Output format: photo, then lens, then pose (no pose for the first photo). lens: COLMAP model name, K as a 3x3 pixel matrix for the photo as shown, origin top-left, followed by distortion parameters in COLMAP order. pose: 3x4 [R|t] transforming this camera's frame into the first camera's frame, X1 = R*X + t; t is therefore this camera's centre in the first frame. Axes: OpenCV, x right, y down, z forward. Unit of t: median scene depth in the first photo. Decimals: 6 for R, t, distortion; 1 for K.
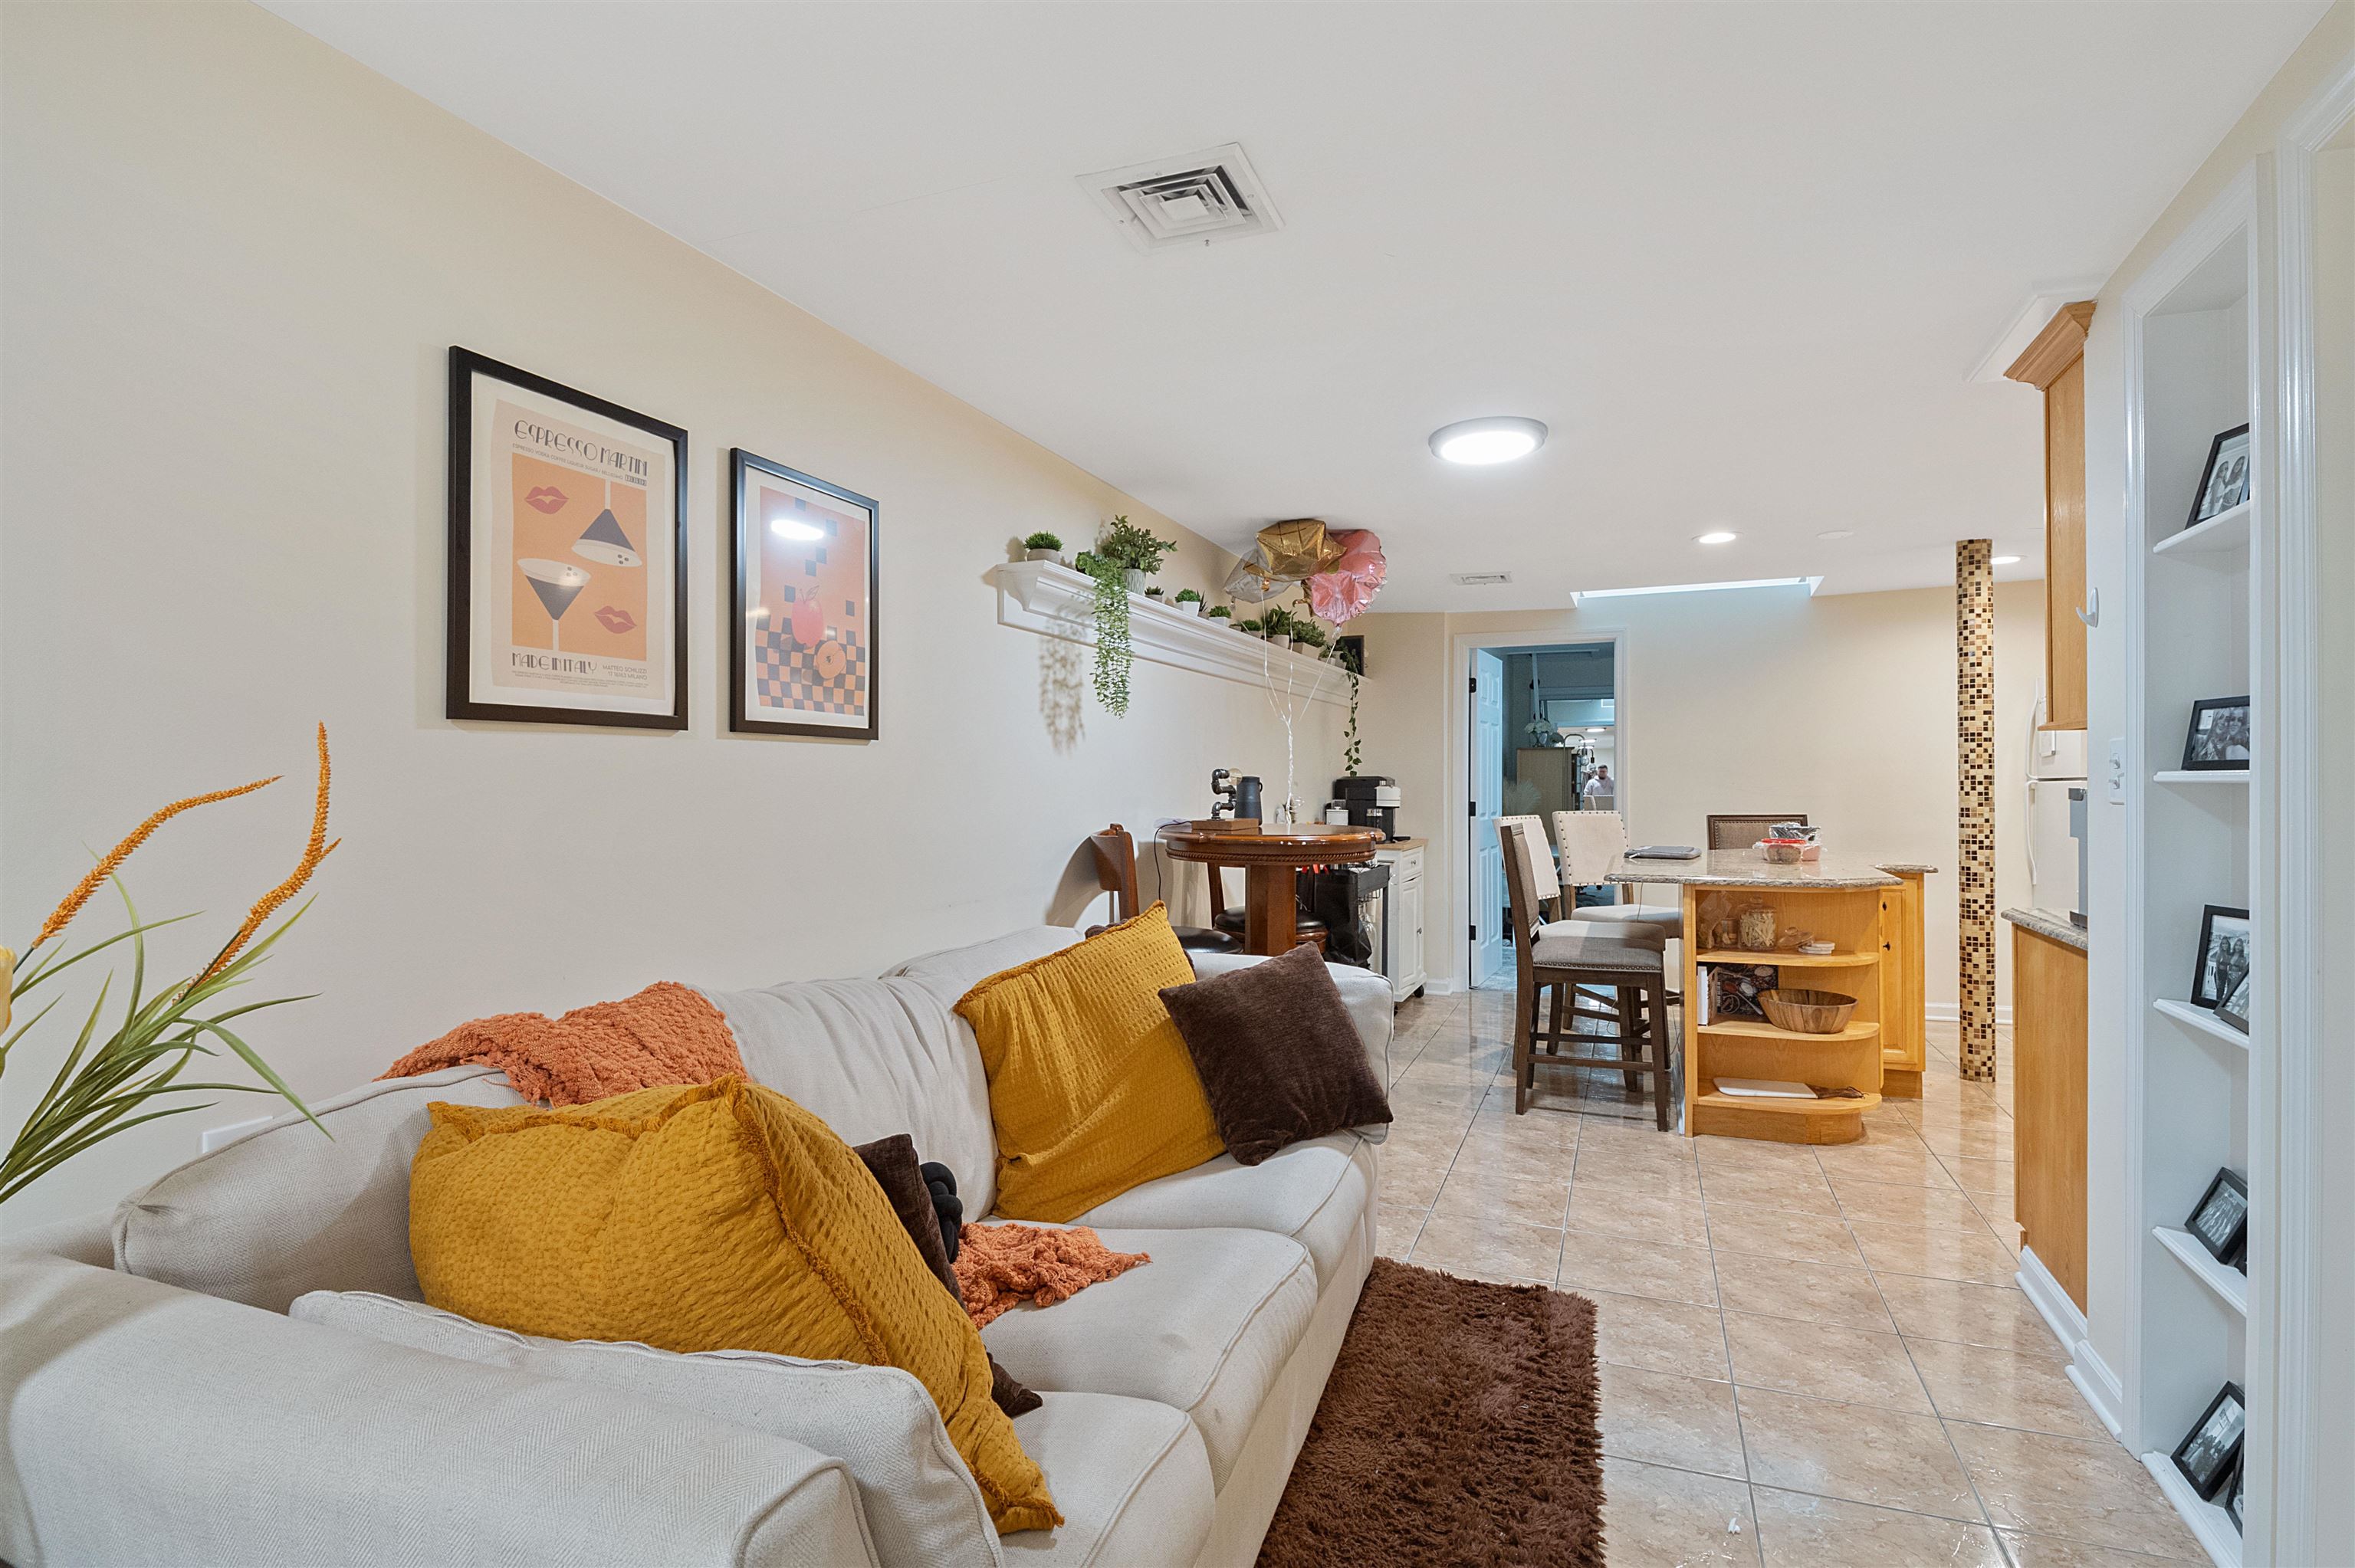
lens RADIAL K [[1146.4, 0, 1178.7], [0, 1146.4, 778.7], [0, 0, 1]] dist [0.038555, -0.044269]
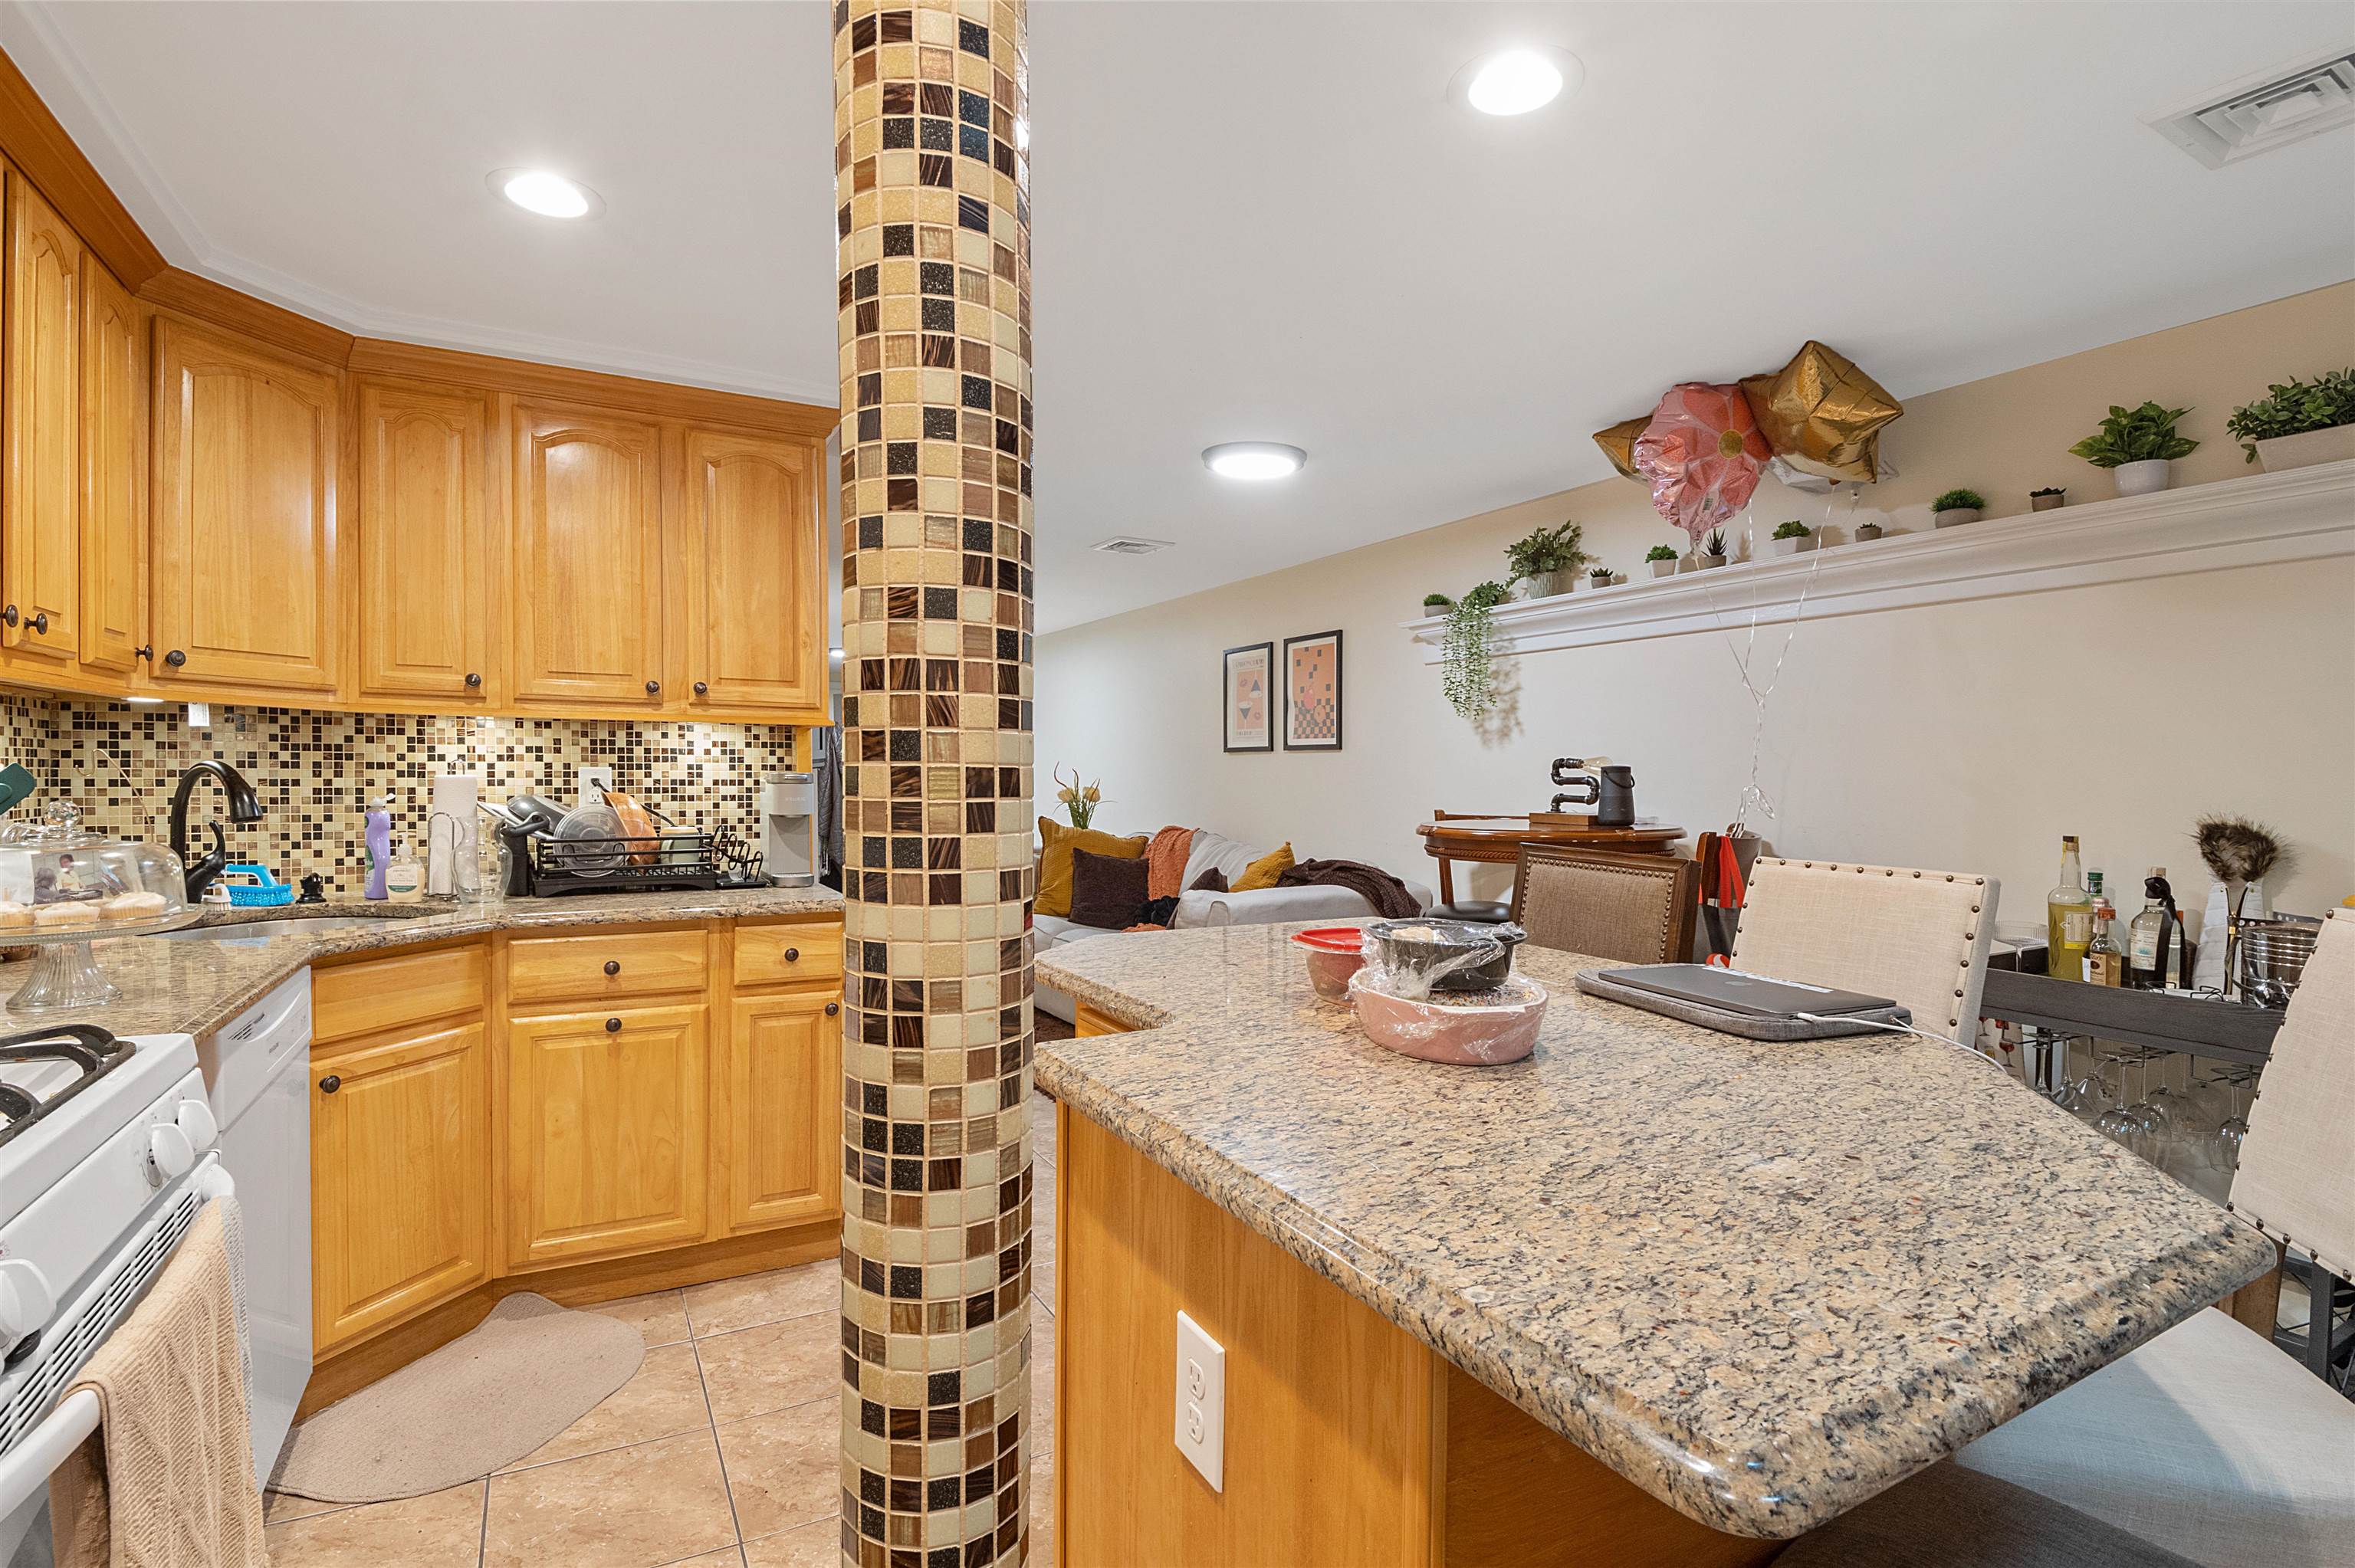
lens RADIAL K [[1088.6, 0, 1177.5], [0, 1088.6, 784.0], [0, 0, 1]] dist [0.001025, -0.032449]
pose [[-0.629433, 0.007354, -0.777020, 0.903608], [-0.002805, 0.999927, 0.011736, 0.002876], [0.777050, 0.009567, -0.629367, 1.295681]]
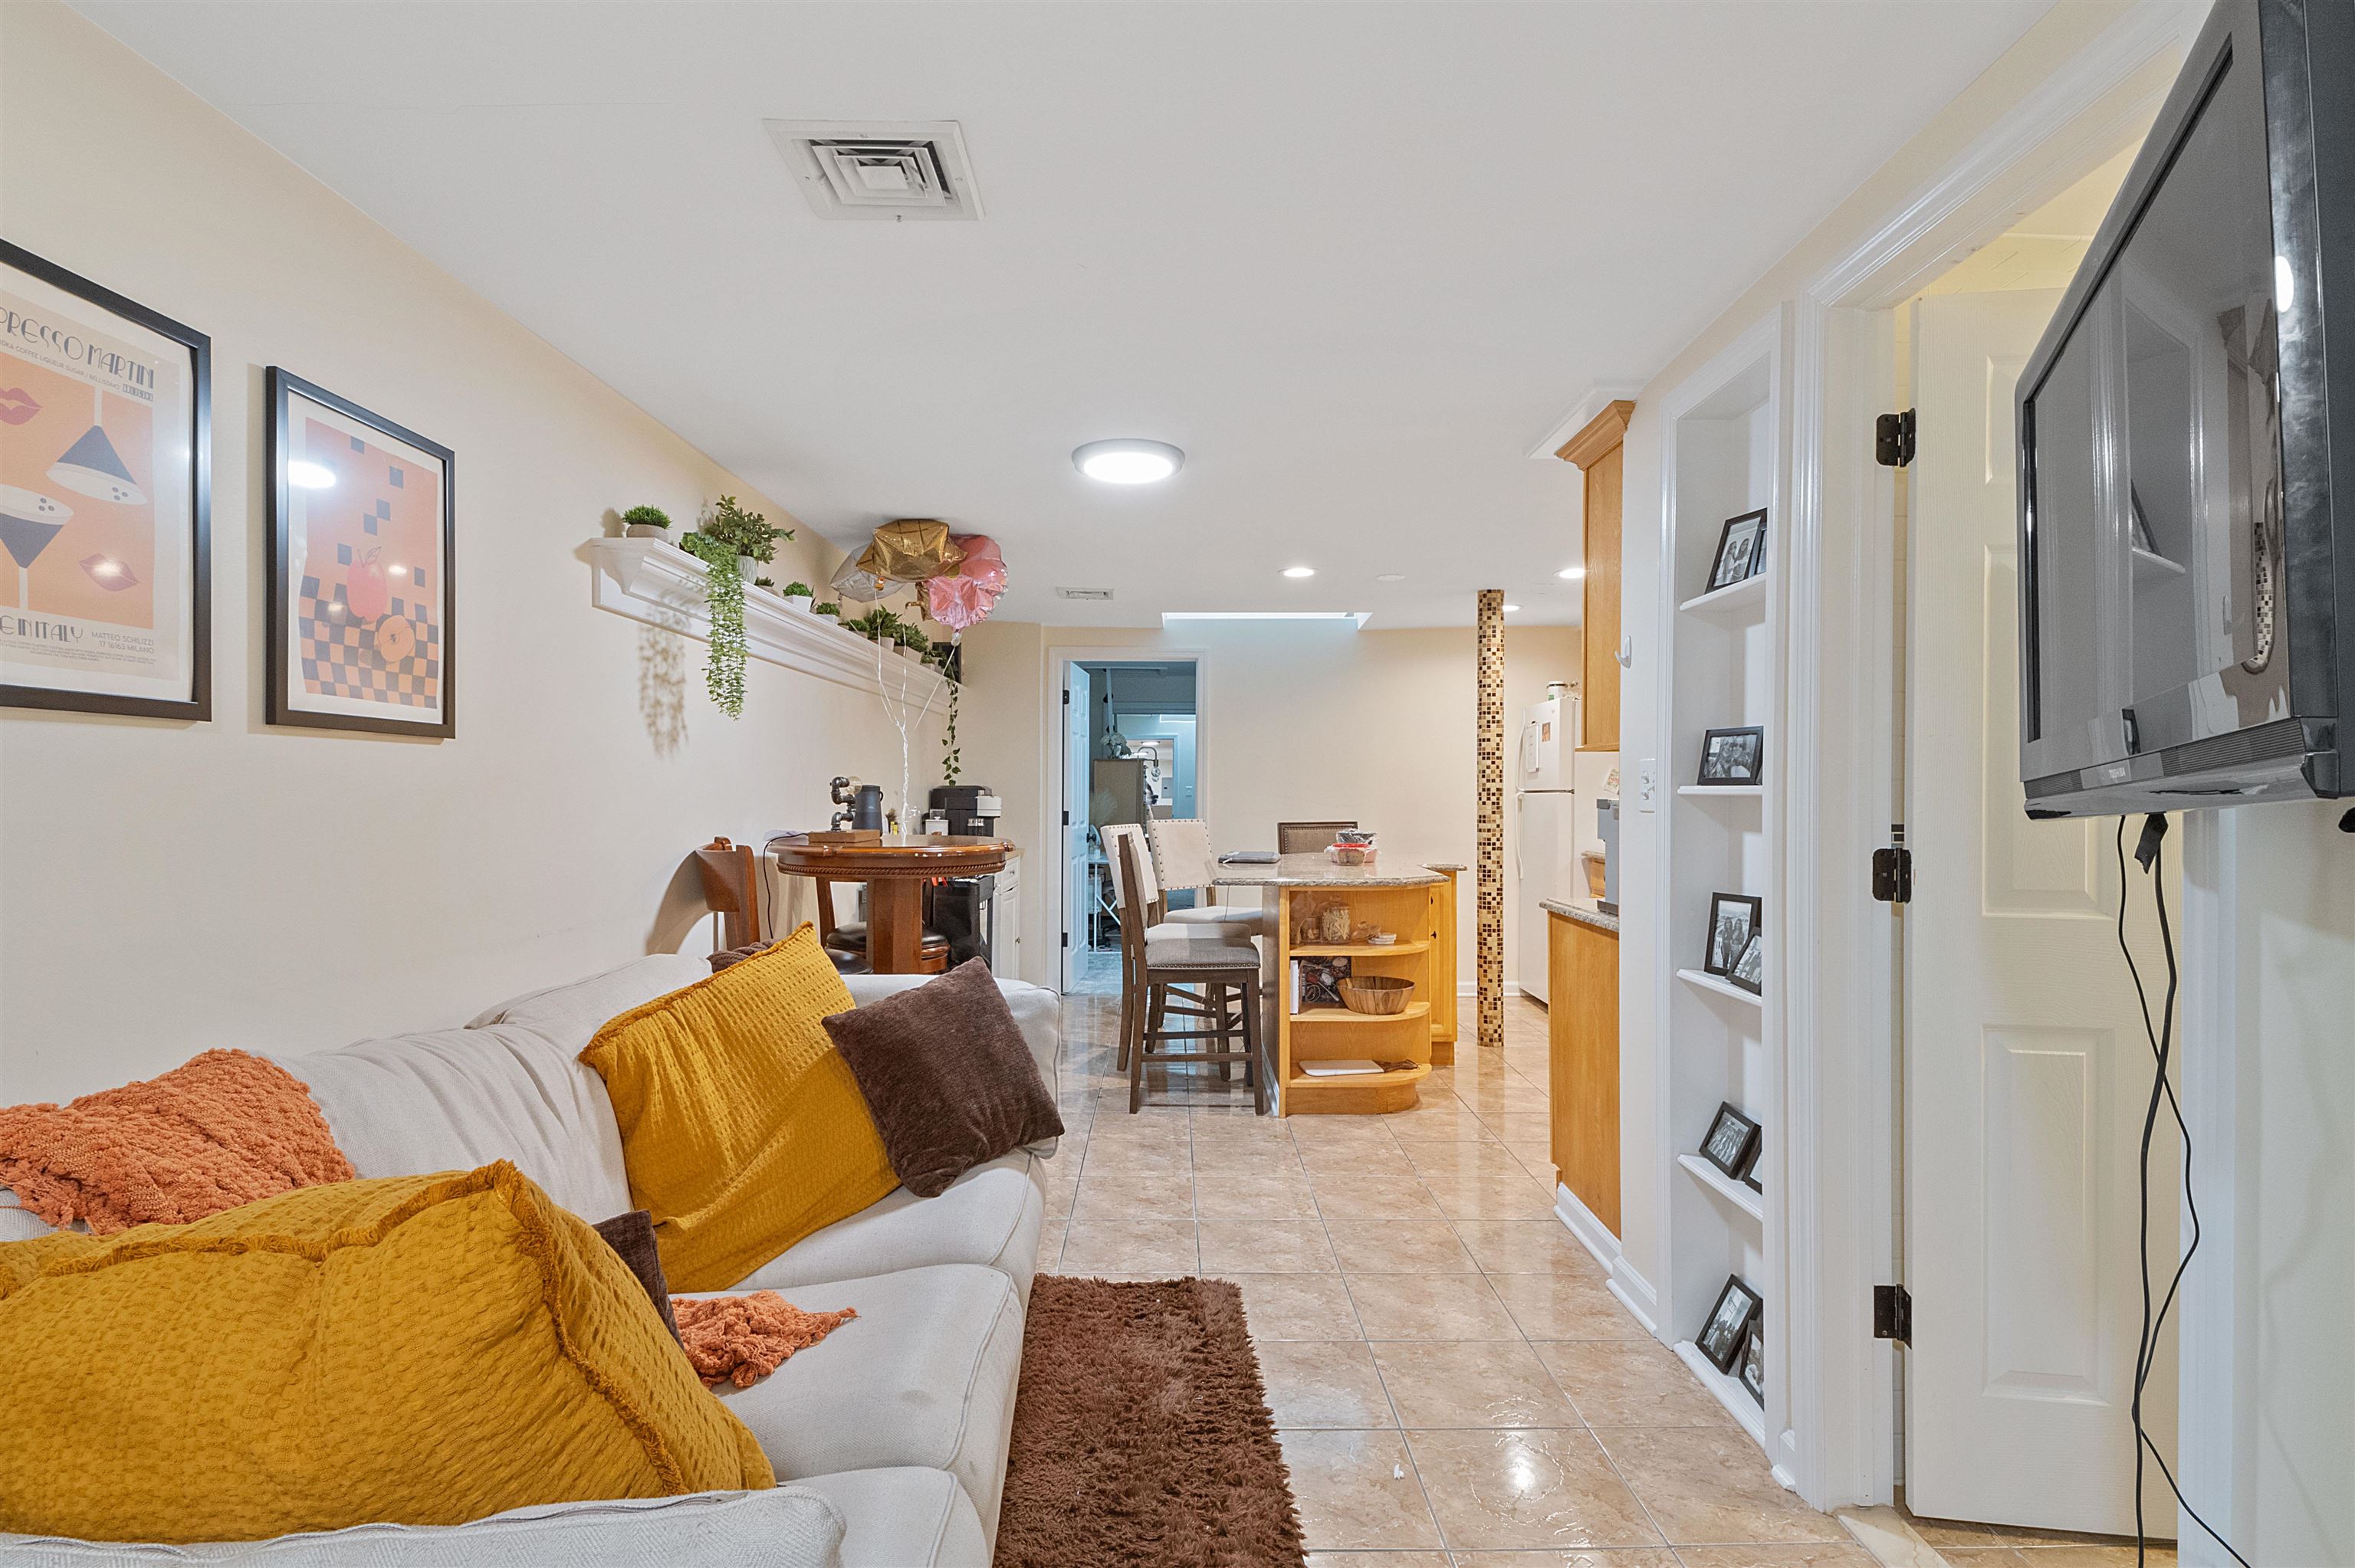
lens RADIAL K [[1154.6, 0, 1178.0], [0, 1154.6, 772.8], [0, 0, 1]] dist [0.043544, -0.044981]
pose [[0.927183, 0.010037, 0.374474, -0.061509], [-0.005188, 0.999889, -0.013956, -0.000067], [-0.374572, 0.010997, 0.927133, 0.019662]]
